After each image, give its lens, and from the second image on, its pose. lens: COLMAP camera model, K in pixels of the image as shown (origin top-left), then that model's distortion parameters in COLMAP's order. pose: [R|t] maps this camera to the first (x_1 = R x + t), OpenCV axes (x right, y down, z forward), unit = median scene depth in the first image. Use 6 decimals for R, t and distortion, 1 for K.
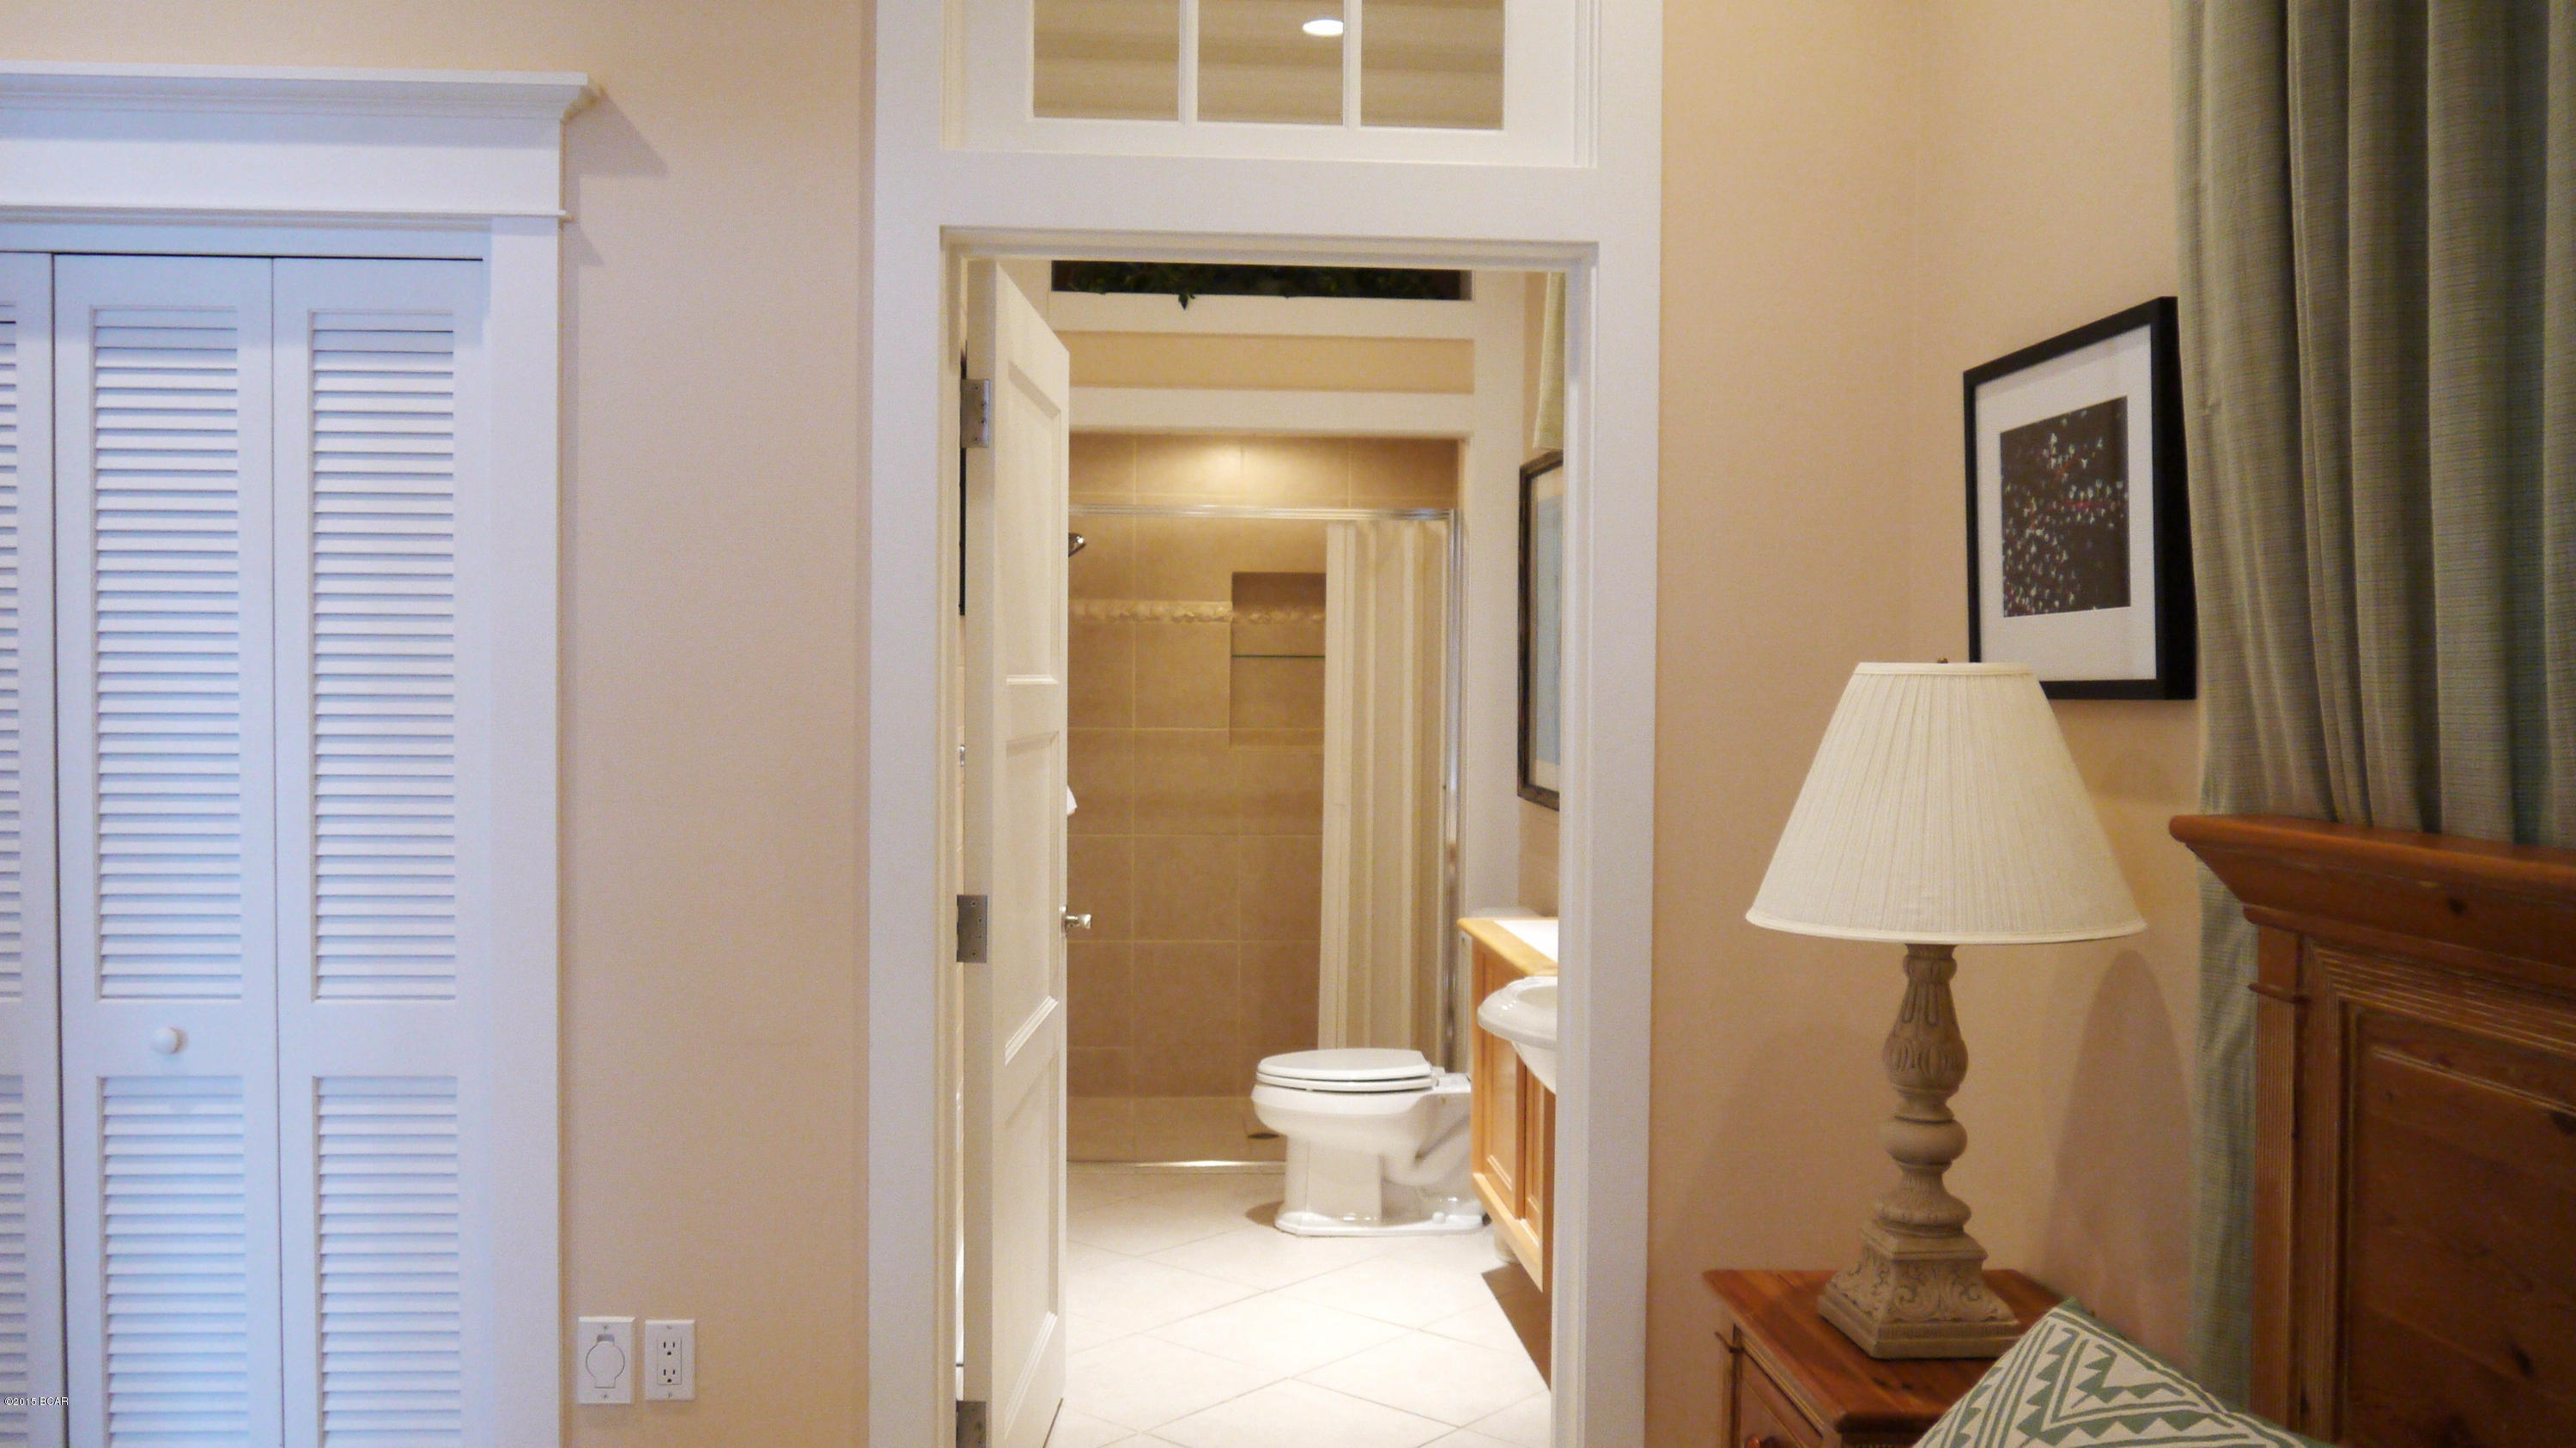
lens RADIAL K [[2144.9, 0, 1289.6], [0, 2144.9, 710.8], [0, 0, 1]] dist [0.006313, -0.001439]
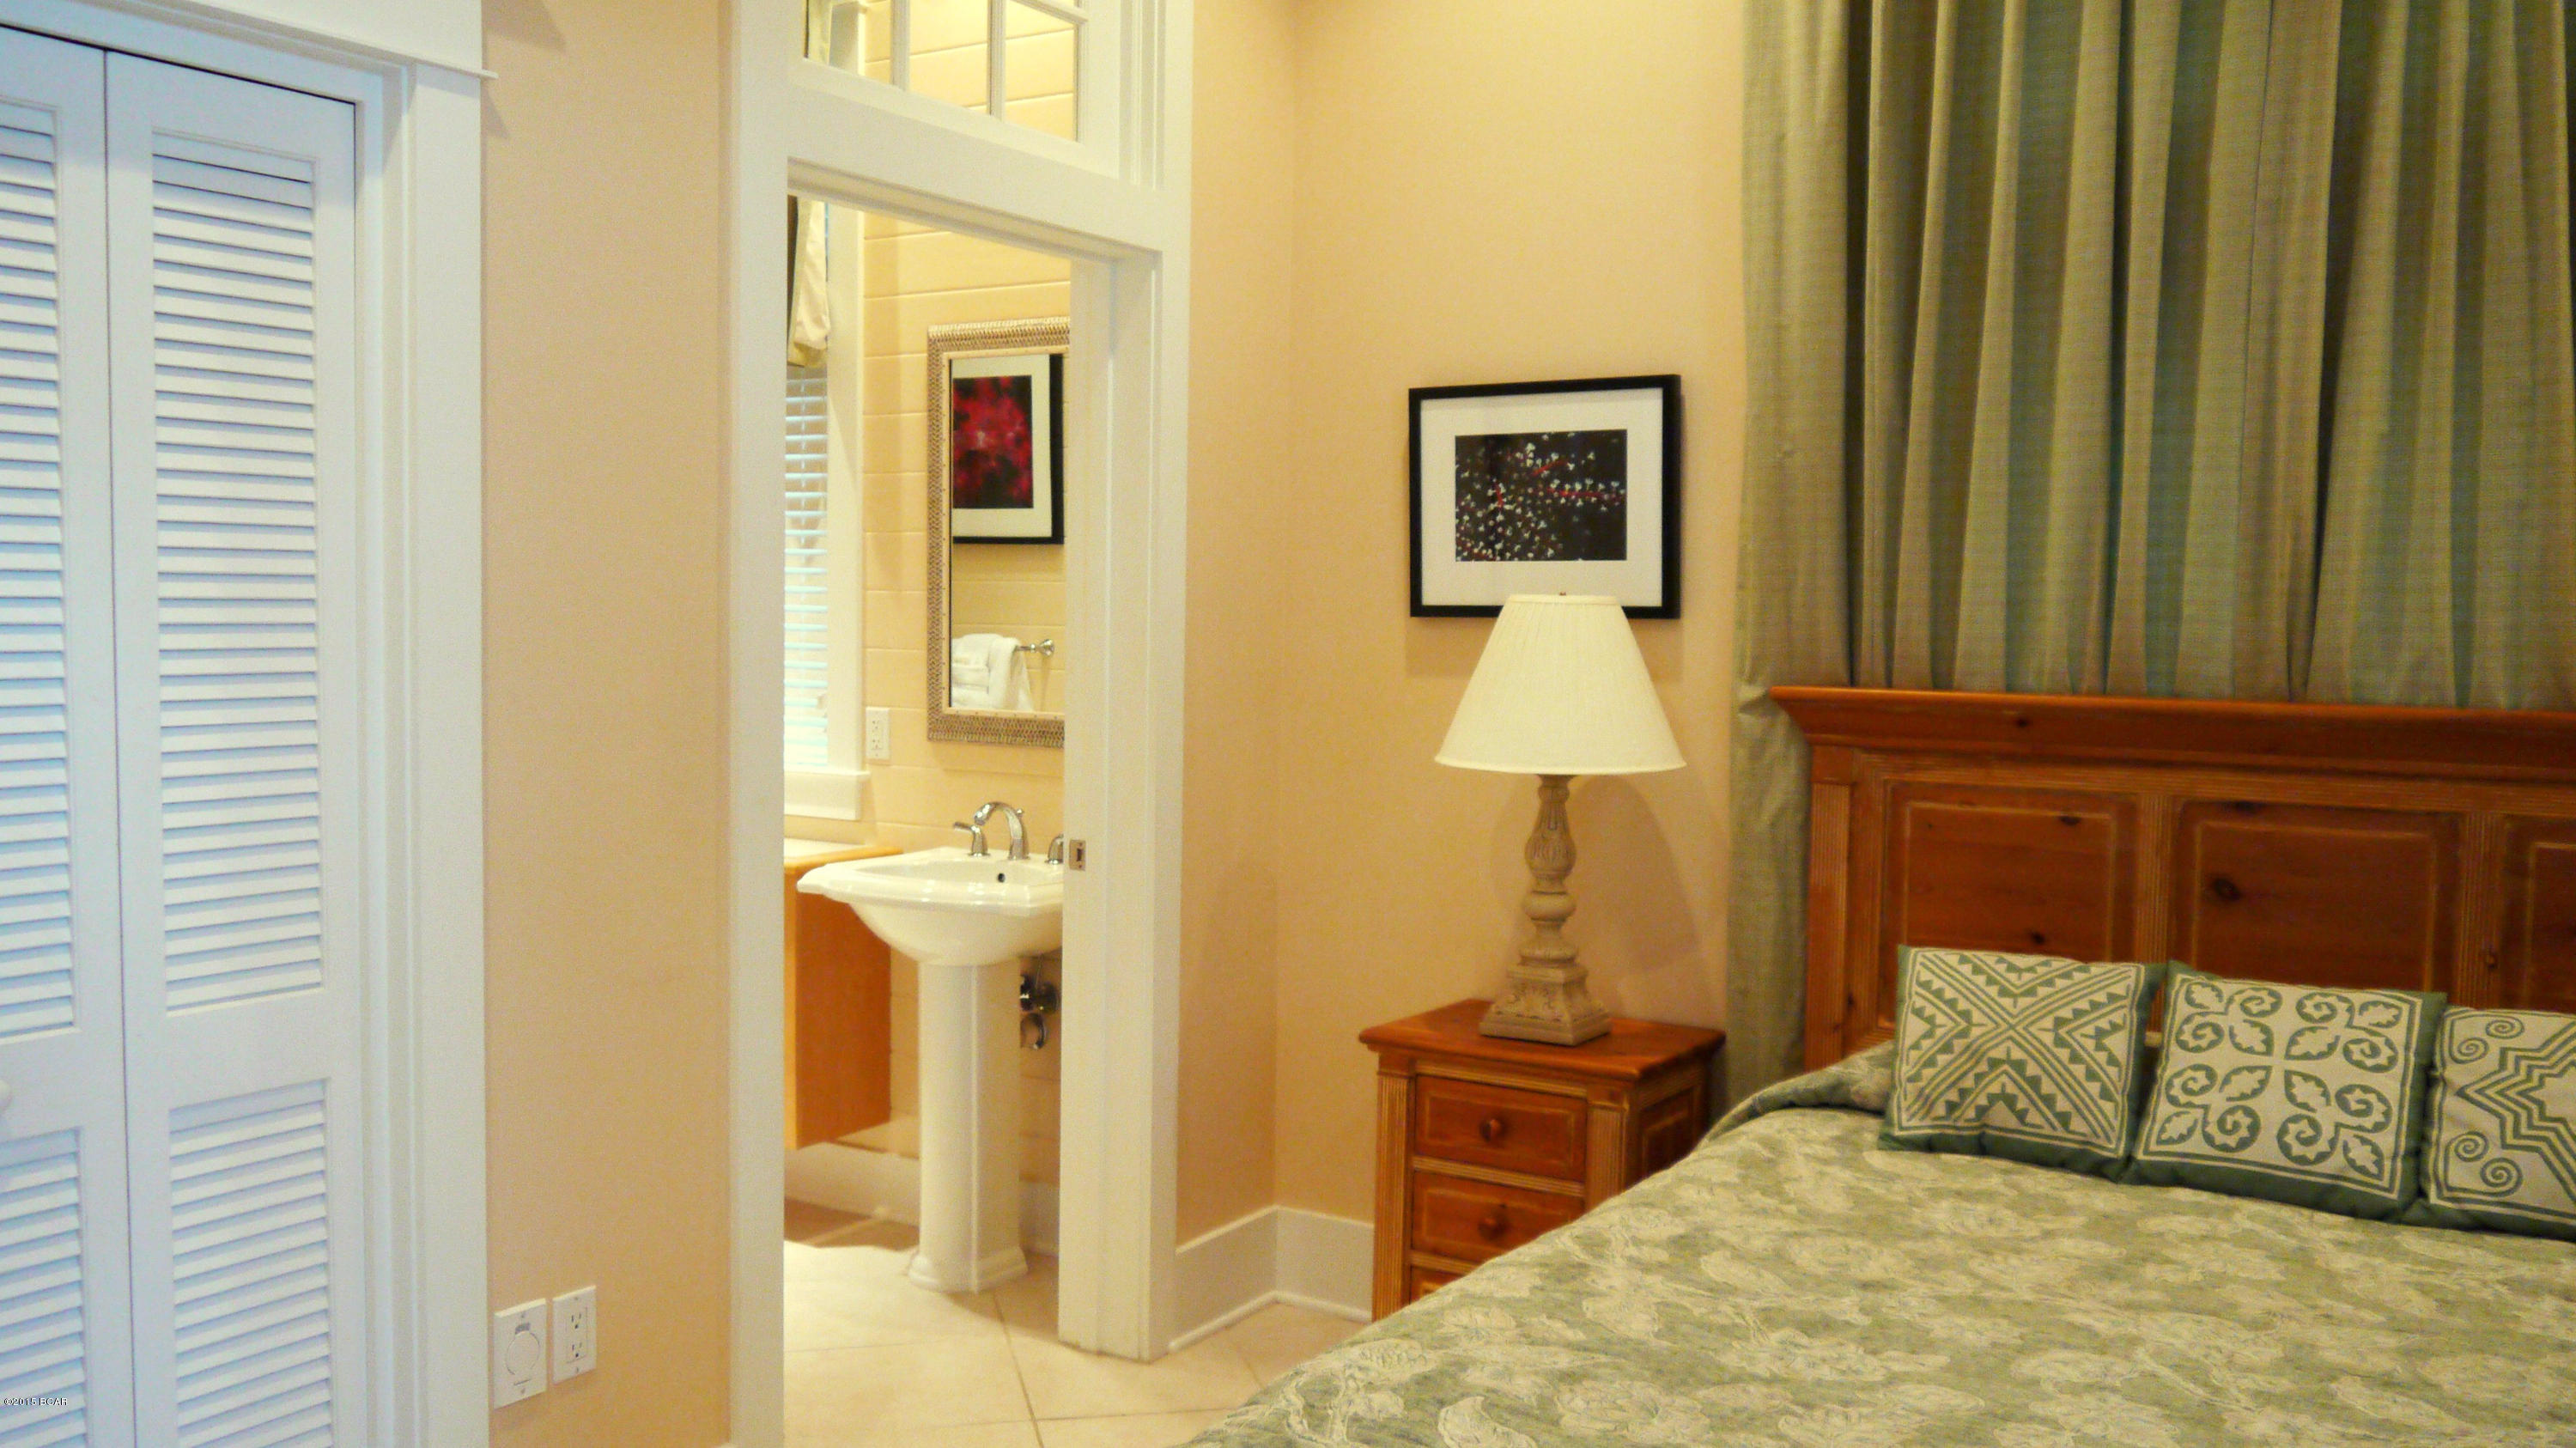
lens RADIAL K [[2144.9, 0, 1296.3], [0, 2144.9, 727.7], [0, 0, 1]] dist [0.006313, -0.001439]
pose [[0.576505, -0.049771, 0.815576, -0.955472], [0.006927, 0.998405, 0.056032, -0.012787], [-0.817064, -0.026653, 0.575931, 0.235598]]
